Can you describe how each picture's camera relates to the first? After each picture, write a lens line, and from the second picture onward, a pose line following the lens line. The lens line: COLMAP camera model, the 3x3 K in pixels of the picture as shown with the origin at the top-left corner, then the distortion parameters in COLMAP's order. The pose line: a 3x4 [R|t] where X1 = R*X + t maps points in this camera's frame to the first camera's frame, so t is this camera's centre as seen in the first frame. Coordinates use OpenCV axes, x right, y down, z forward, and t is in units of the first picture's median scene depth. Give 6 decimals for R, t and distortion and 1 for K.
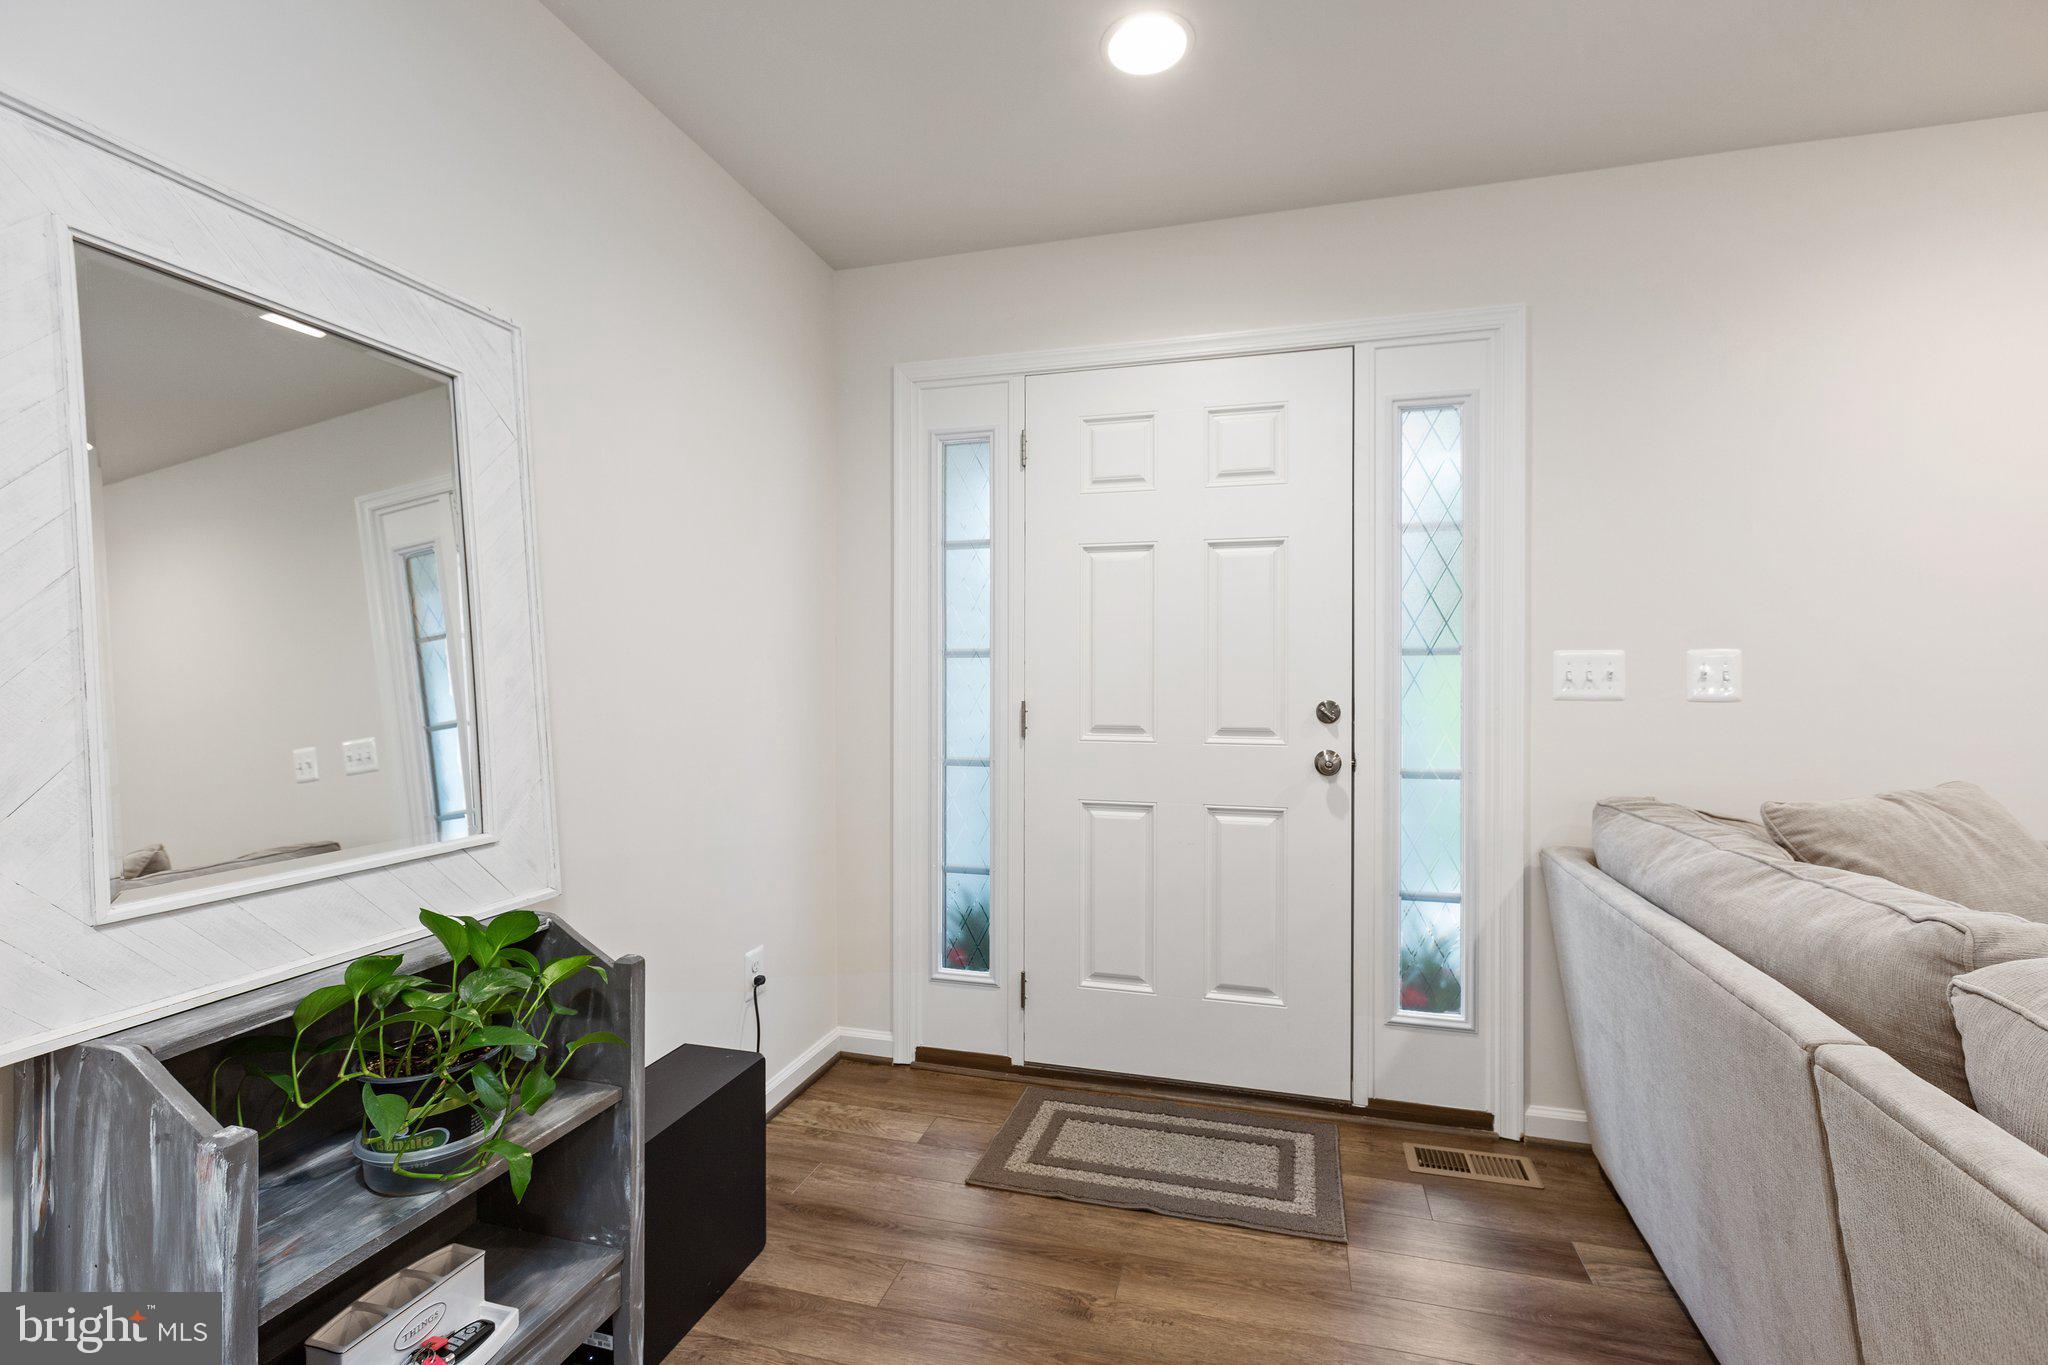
lens RADIAL K [[955.2, 0, 1032.9], [0, 955.2, 693.4], [0, 0, 1]] dist [0.009876, -0.001400]
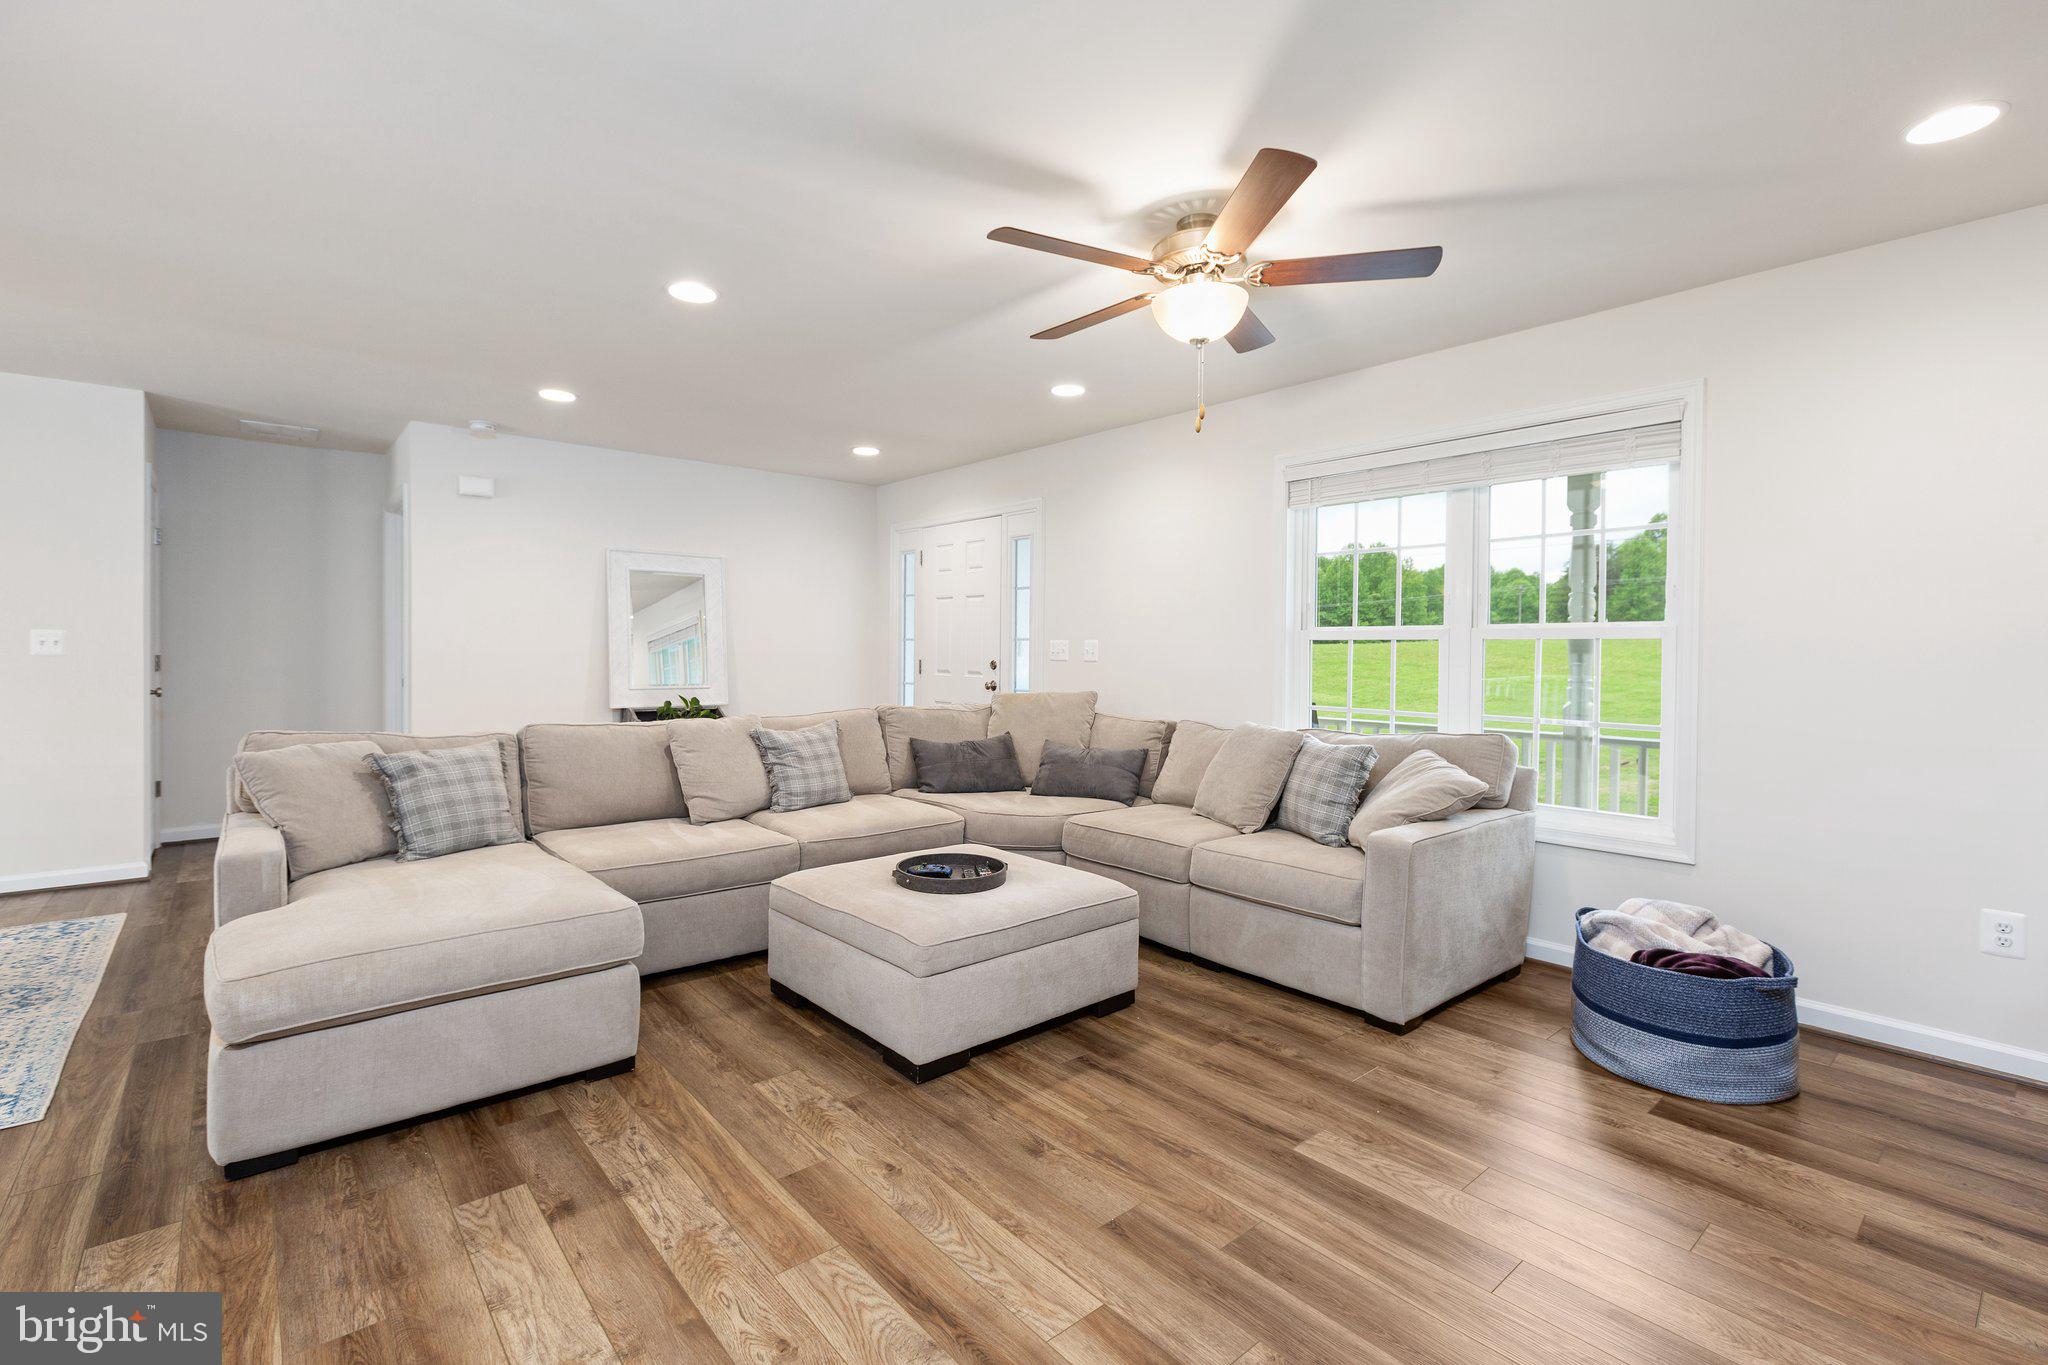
lens RADIAL K [[955.2, 0, 1016.2], [0, 955.2, 665.1], [0, 0, 1]] dist [0.009876, -0.001400]
pose [[0.831779, 0.008392, -0.555043, 1.731437], [-0.002580, 0.999933, 0.011253, -0.006876], [0.555100, -0.007928, 0.831746, -1.021860]]
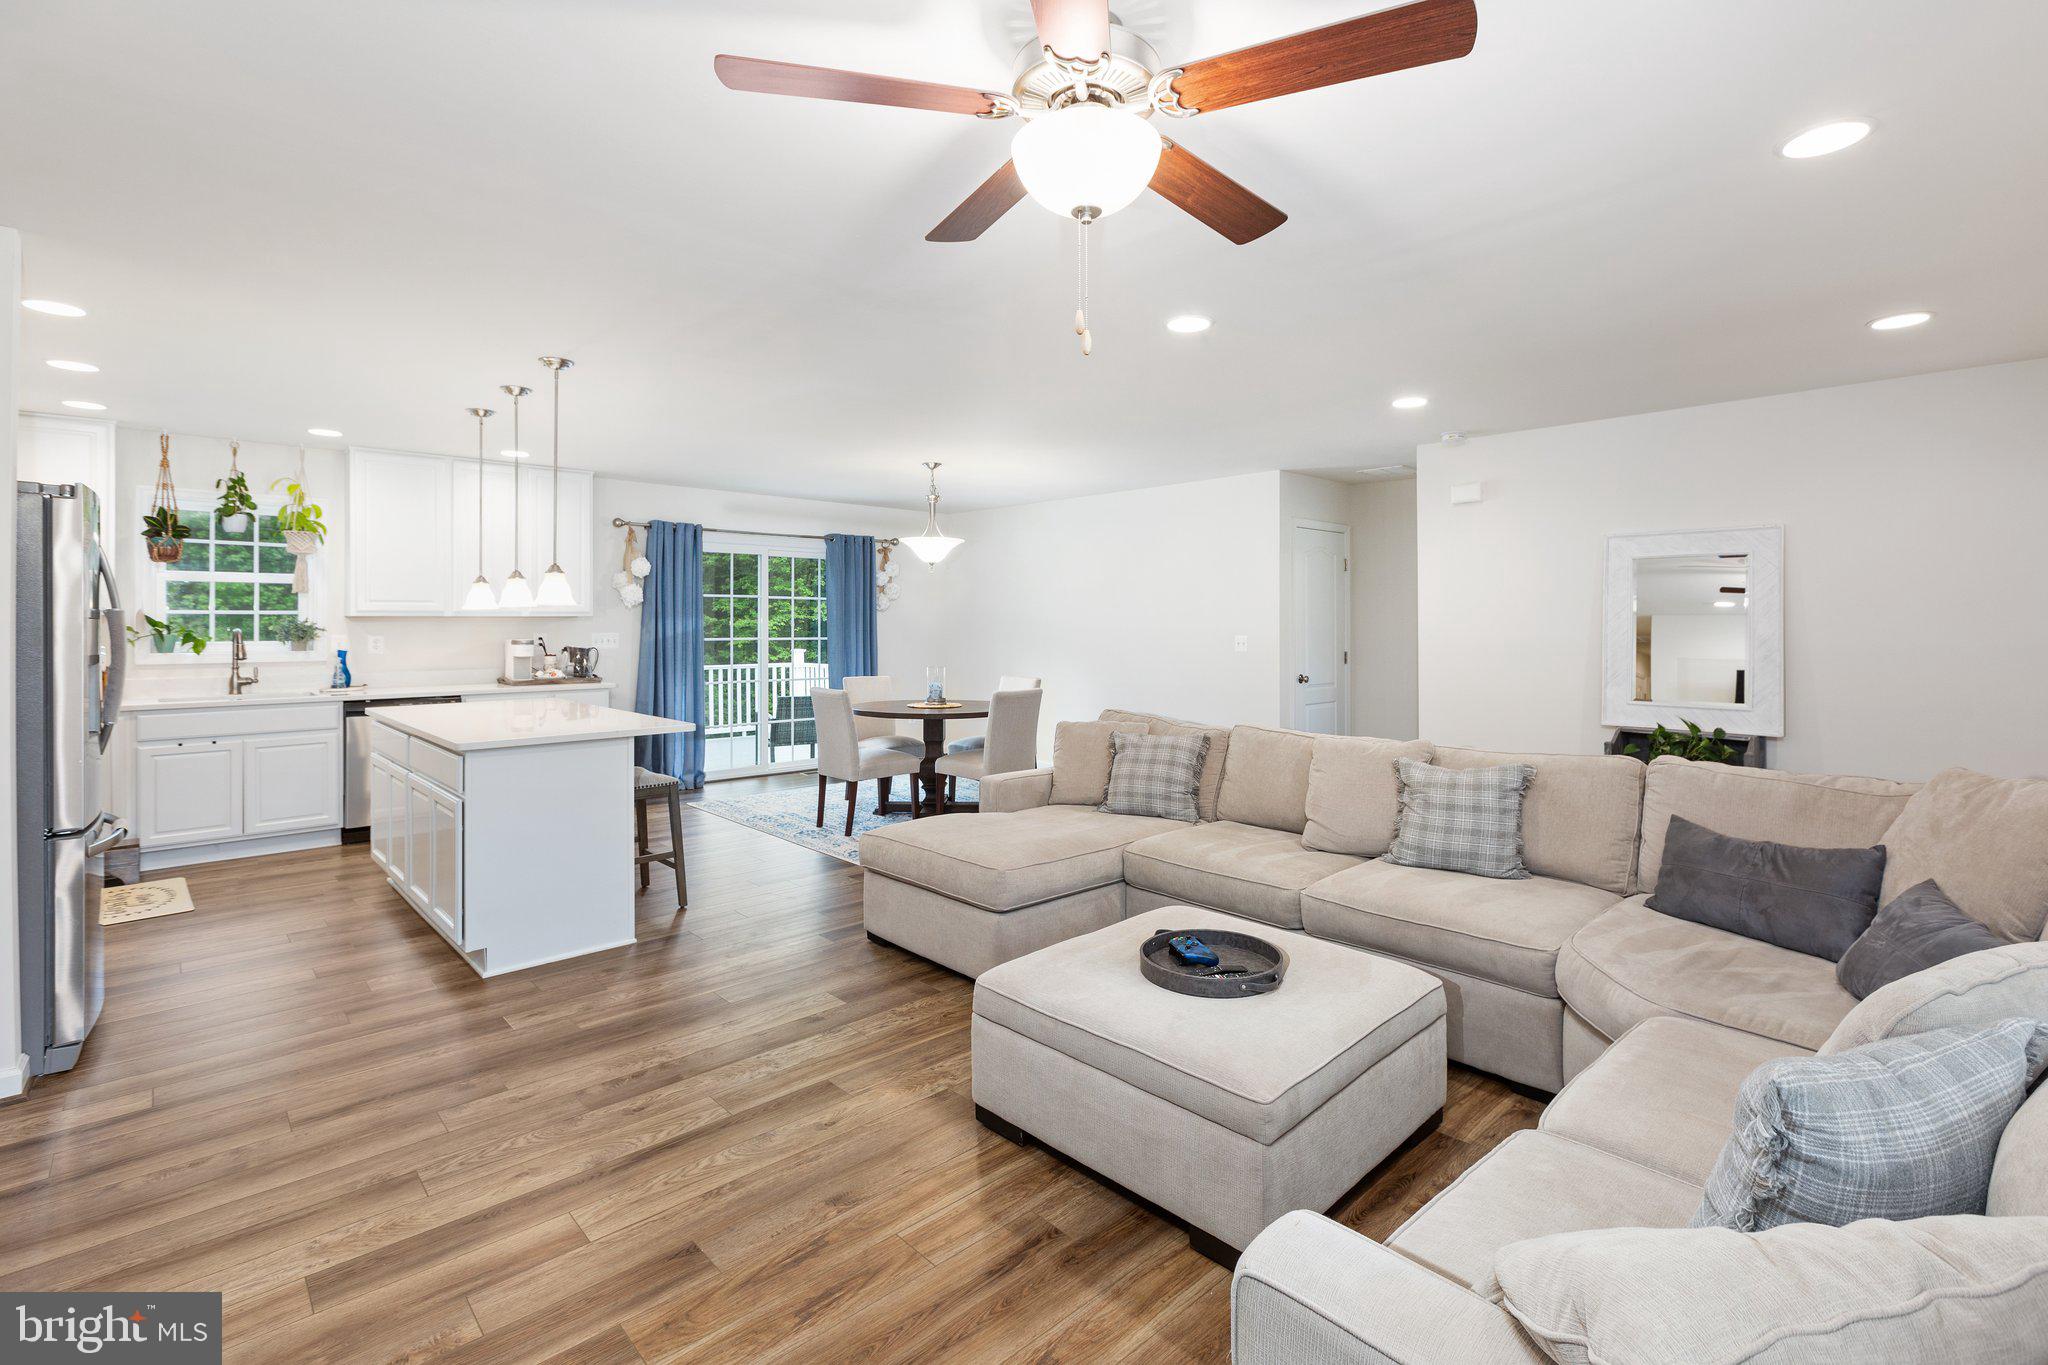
lens RADIAL K [[955.2, 0, 1036.2], [0, 955.2, 621.1], [0, 0, 1]] dist [0.009876, -0.001400]
pose [[-0.536161, -0.007434, -0.844083, 1.908372], [-0.000698, 0.999965, -0.008364, -0.067251], [0.844116, -0.003895, -0.536147, 0.433777]]
